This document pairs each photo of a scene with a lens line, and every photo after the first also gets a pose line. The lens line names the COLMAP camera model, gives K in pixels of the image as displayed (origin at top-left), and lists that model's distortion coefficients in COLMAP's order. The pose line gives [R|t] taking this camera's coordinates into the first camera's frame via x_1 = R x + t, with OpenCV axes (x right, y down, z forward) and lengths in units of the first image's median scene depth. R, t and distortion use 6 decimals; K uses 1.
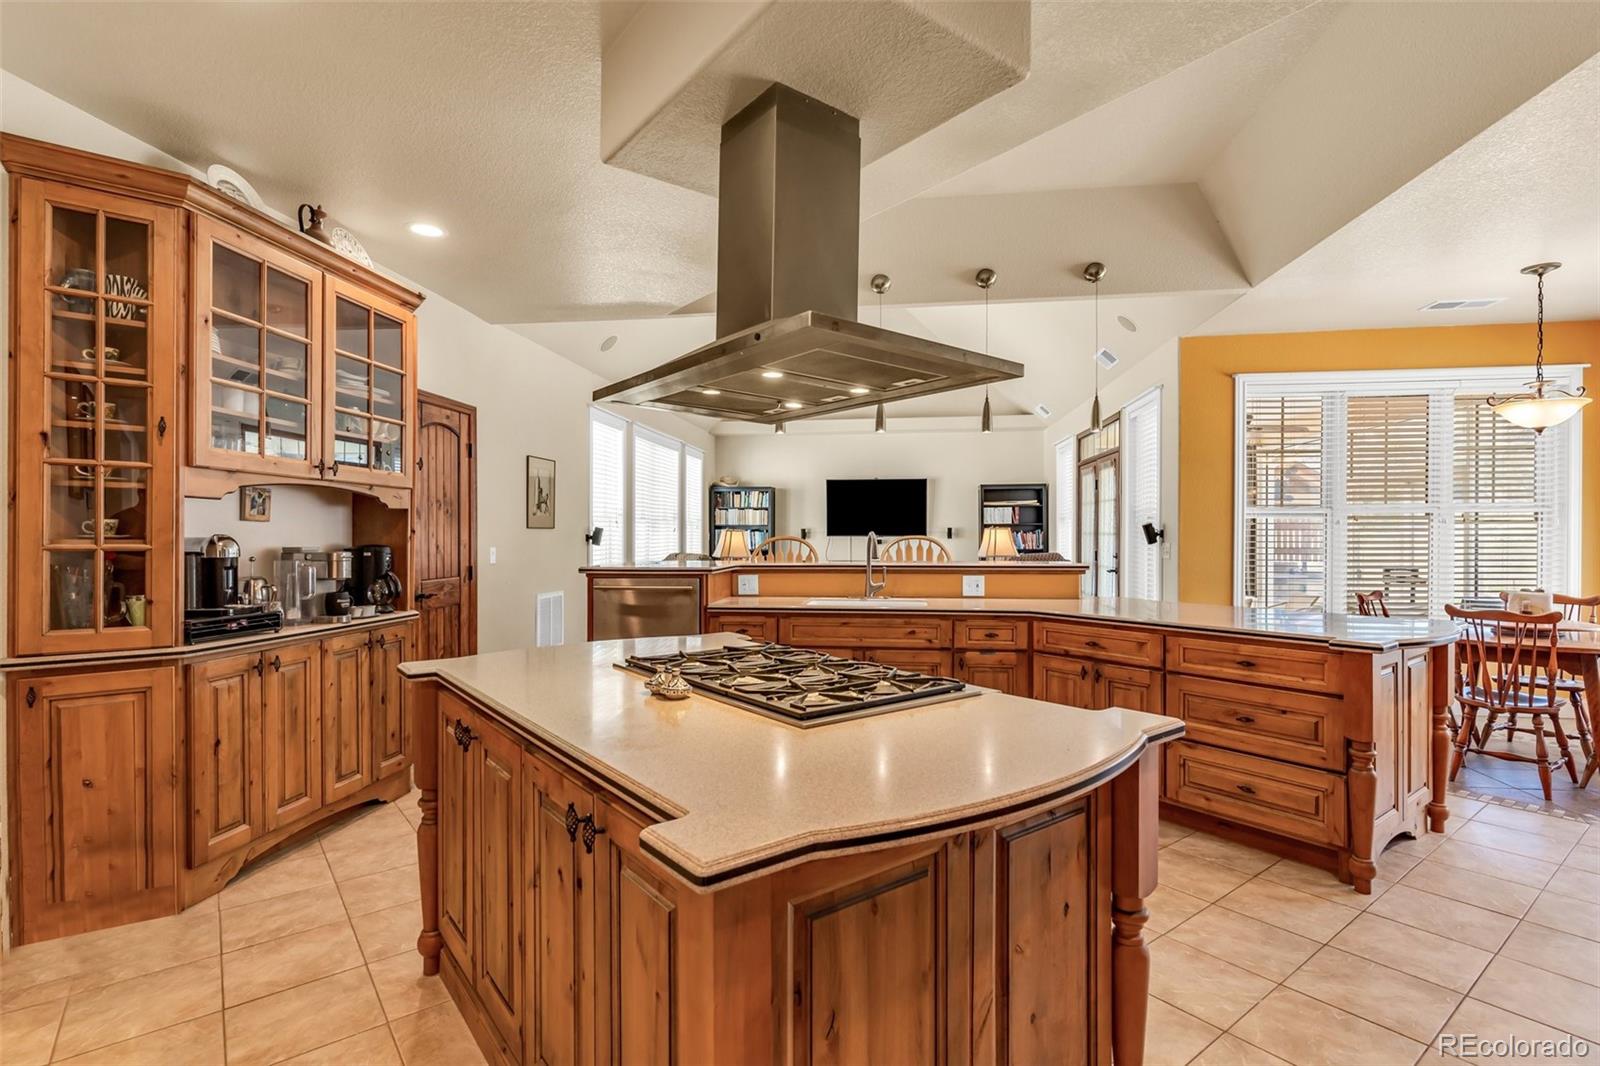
lens RADIAL K [[775.4, 0, 802.0], [0, 775.4, 540.0], [0, 0, 1]] dist [0.009650, -0.000050]
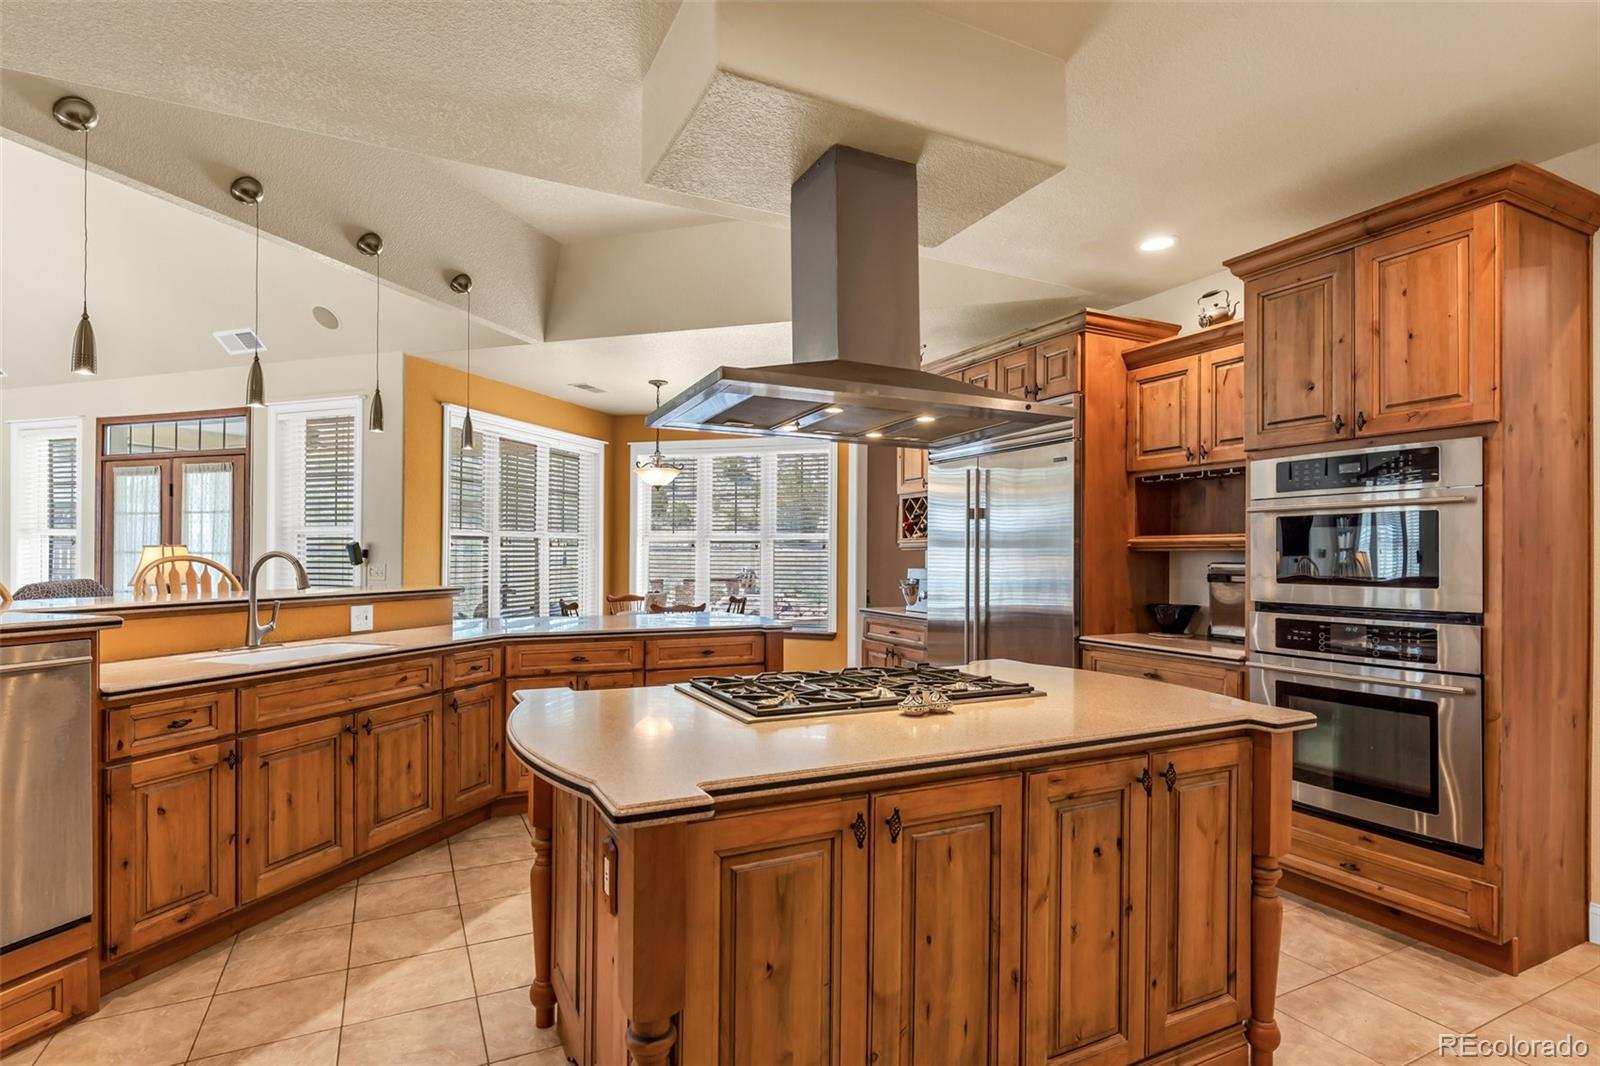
lens RADIAL K [[775.4, 0, 802.0], [0, 775.4, 540.0], [0, 0, 1]] dist [0.009650, -0.000050]
pose [[0.194936, 0.022028, 0.980569, -0.318031], [0.002393, 0.999734, -0.022935, -0.001226], [-0.980813, 0.006818, 0.194832, 0.260600]]
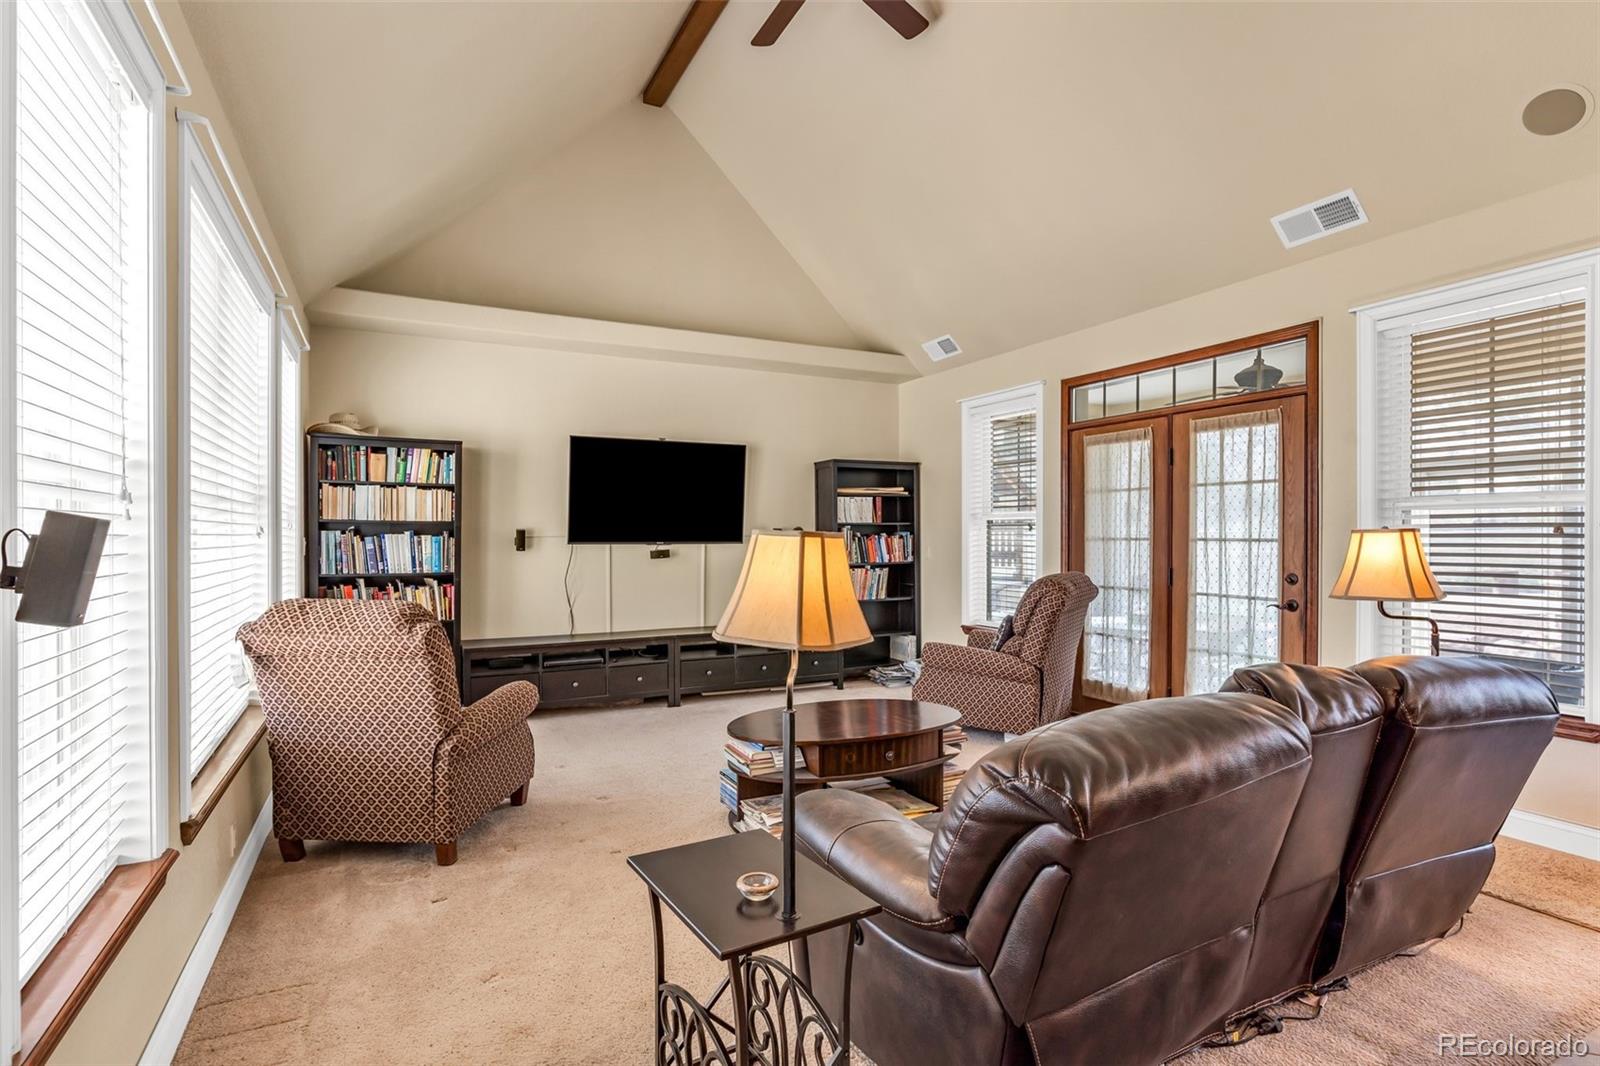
lens RADIAL K [[775.4, 0, 802.0], [0, 775.4, 540.0], [0, 0, 1]] dist [0.009650, -0.000050]
pose [[0.817911, -0.004792, 0.575325, -0.233432], [0.005964, 0.999982, -0.000150, -0.010735], [-0.575314, 0.003554, 0.817925, 0.792539]]
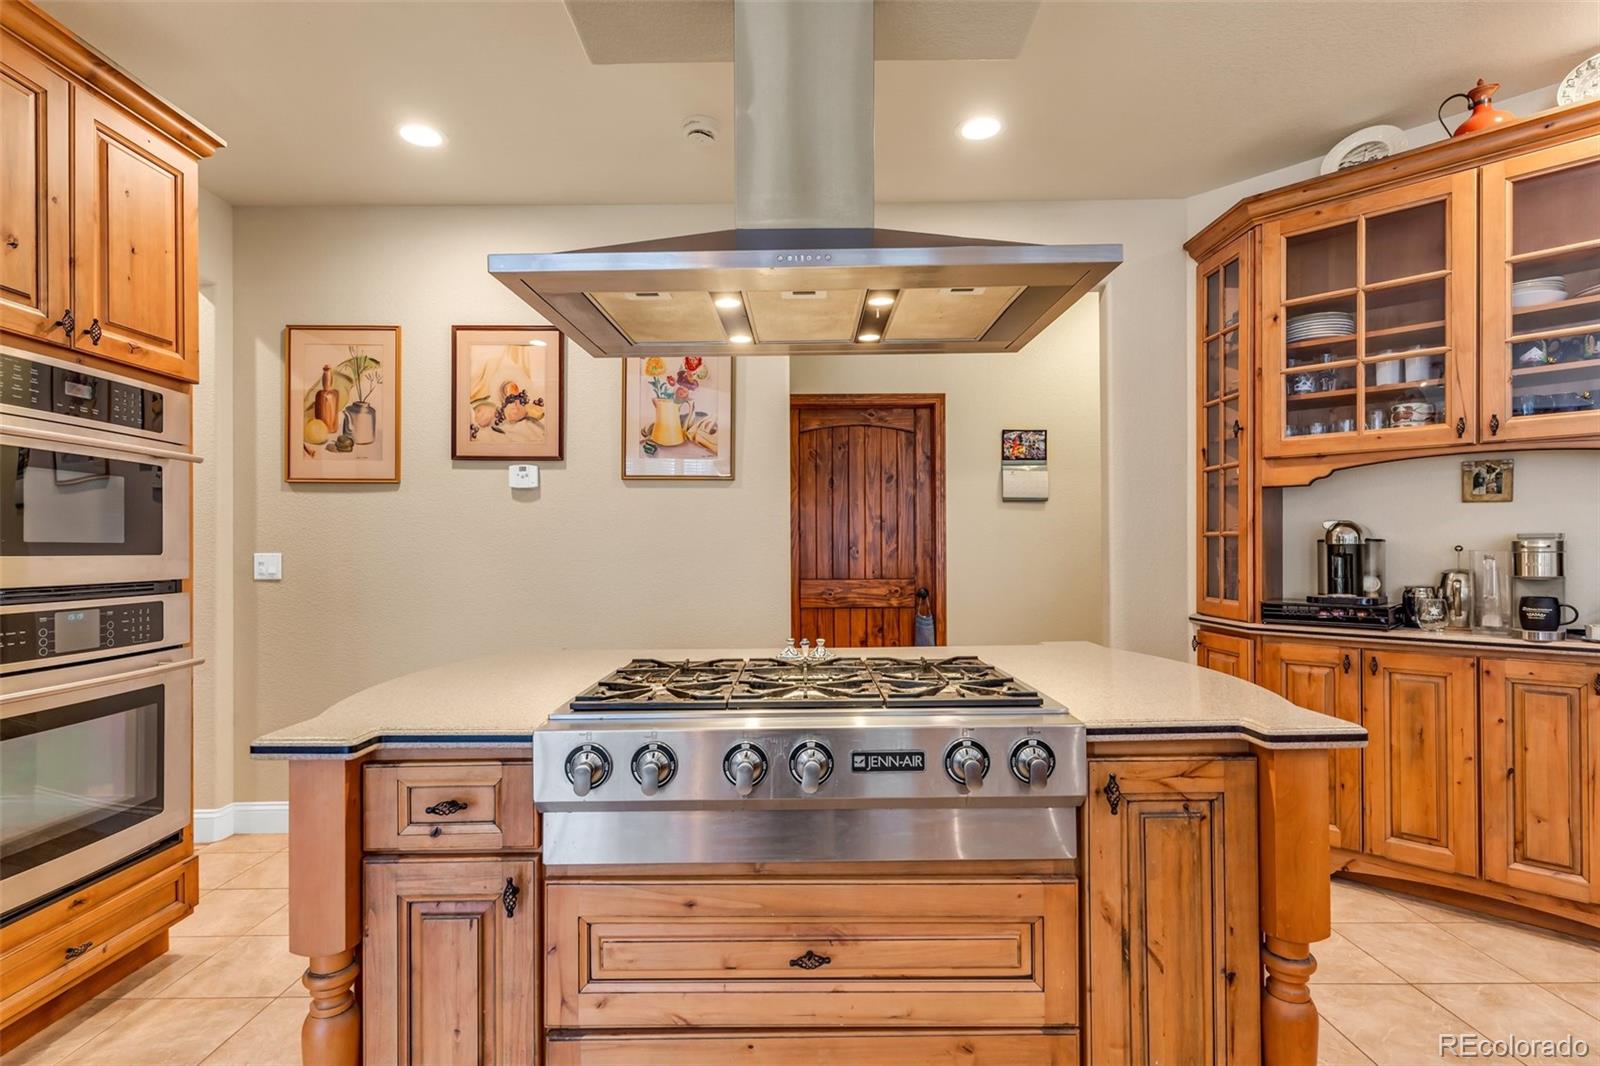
lens RADIAL K [[775.4, 0, 802.0], [0, 775.4, 540.0], [0, 0, 1]] dist [0.009650, -0.000050]
pose [[-0.604310, -0.006009, -0.796727, 0.179320], [0.000875, 0.999966, -0.008206, 0.010214], [0.796749, -0.005656, -0.604284, 0.439851]]
